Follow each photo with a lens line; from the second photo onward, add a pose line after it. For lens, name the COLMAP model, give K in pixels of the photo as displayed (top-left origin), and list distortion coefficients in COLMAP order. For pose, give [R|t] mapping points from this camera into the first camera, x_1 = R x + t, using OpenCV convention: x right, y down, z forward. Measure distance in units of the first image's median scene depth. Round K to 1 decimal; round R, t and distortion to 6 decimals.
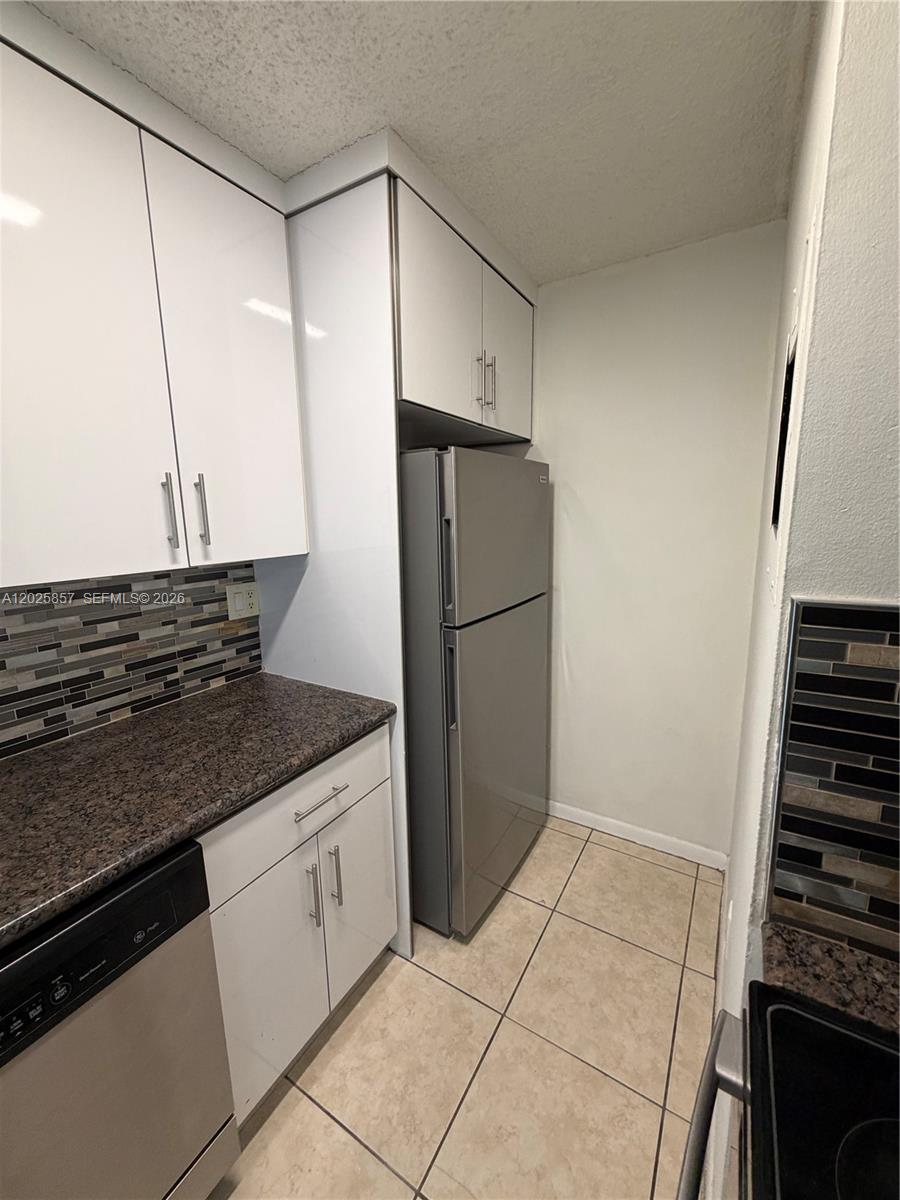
lens RADIAL K [[478.5, 0, 450.7], [0, 478.5, 596.4], [0, 0, 1]] dist [0.000333, 0.000019]
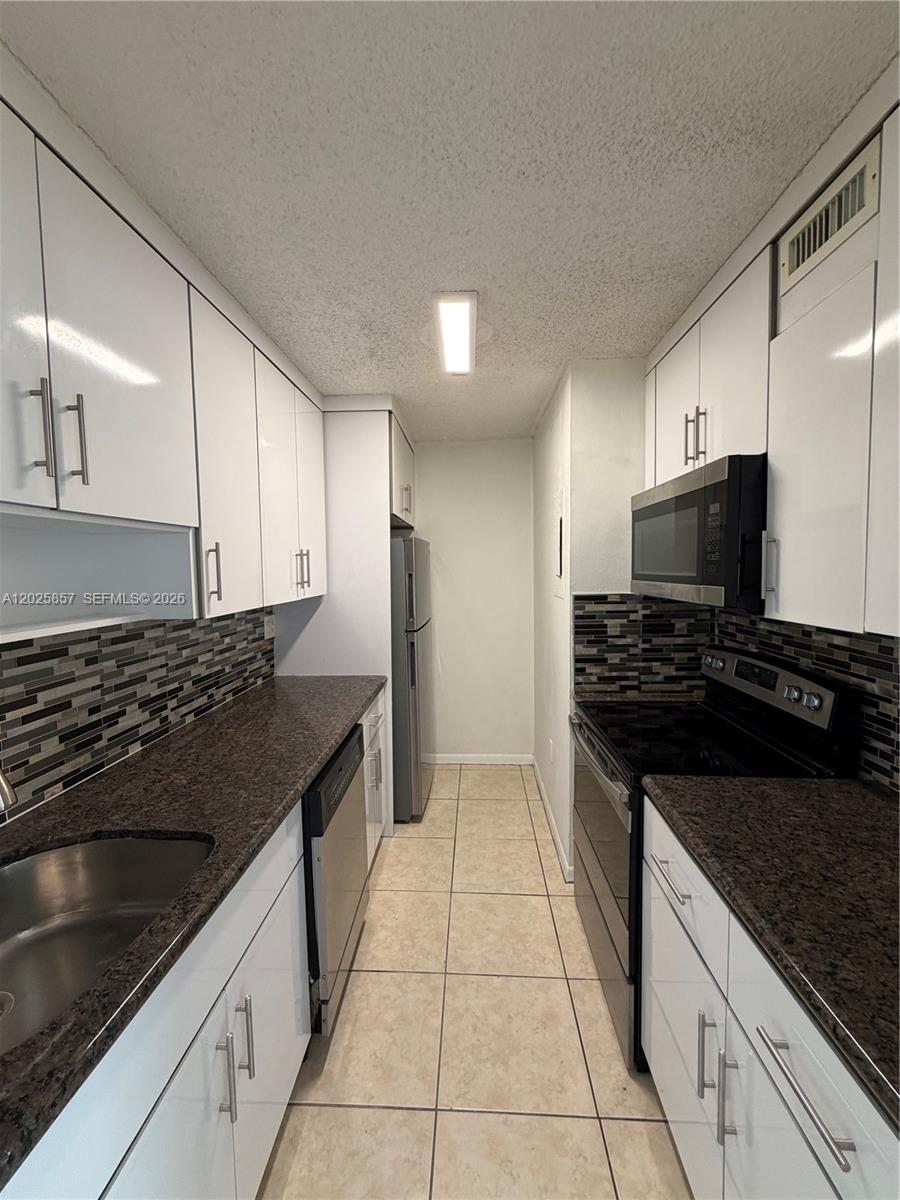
lens RADIAL K [[478.5, 0, 450.7], [0, 478.5, 596.4], [0, 0, 1]] dist [0.000333, 0.000019]
pose [[0.880711, -0.024058, 0.473043, -0.819885], [0.079087, 0.992158, -0.096785, 0.134926], [-0.467005, 0.122652, 0.875707, -0.786981]]
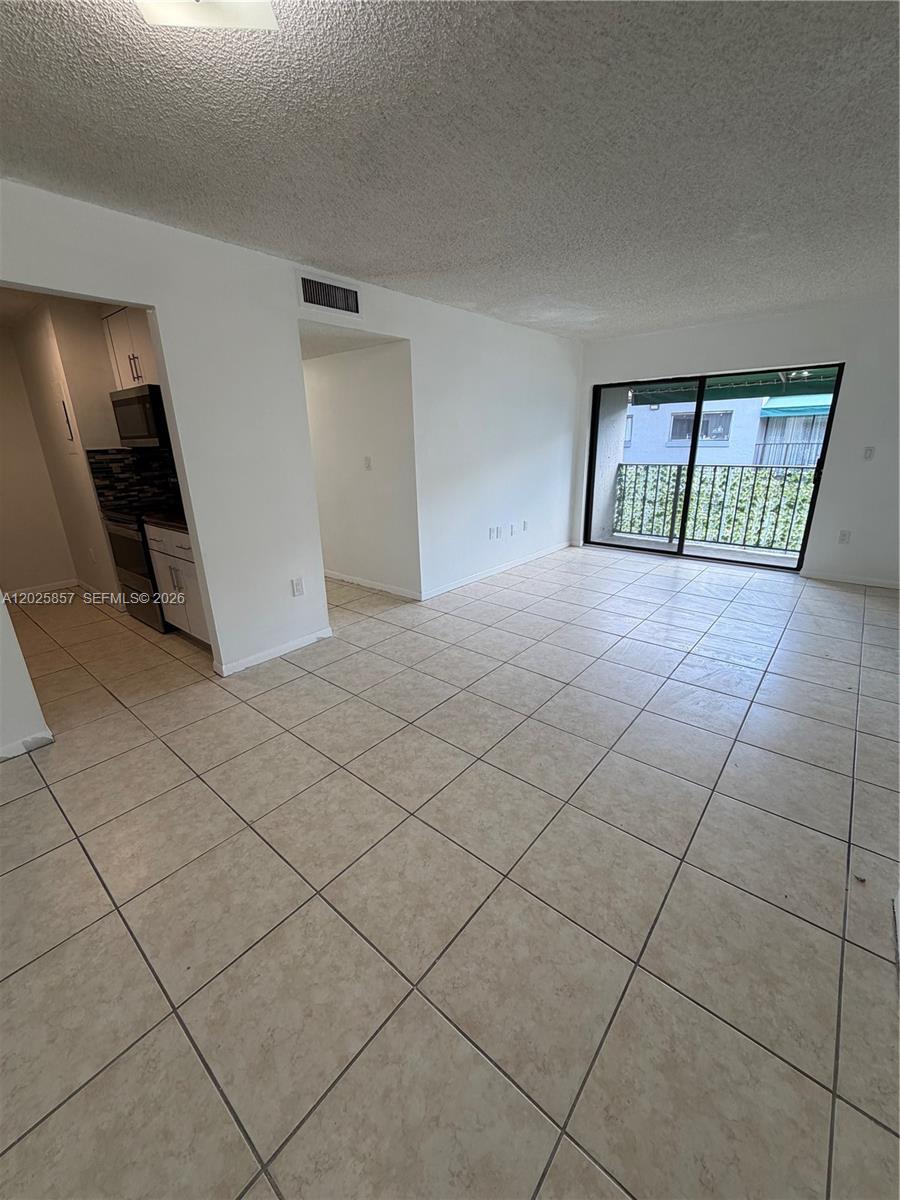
lens RADIAL K [[478.5, 0, 450.7], [0, 478.5, 596.4], [0, 0, 1]] dist [0.000333, 0.000019]
pose [[0.151413, -0.295975, 0.943119, -2.304572], [0.187035, 0.945462, 0.266683, 0.478681], [-0.970614, 0.136017, 0.198513, -2.120296]]
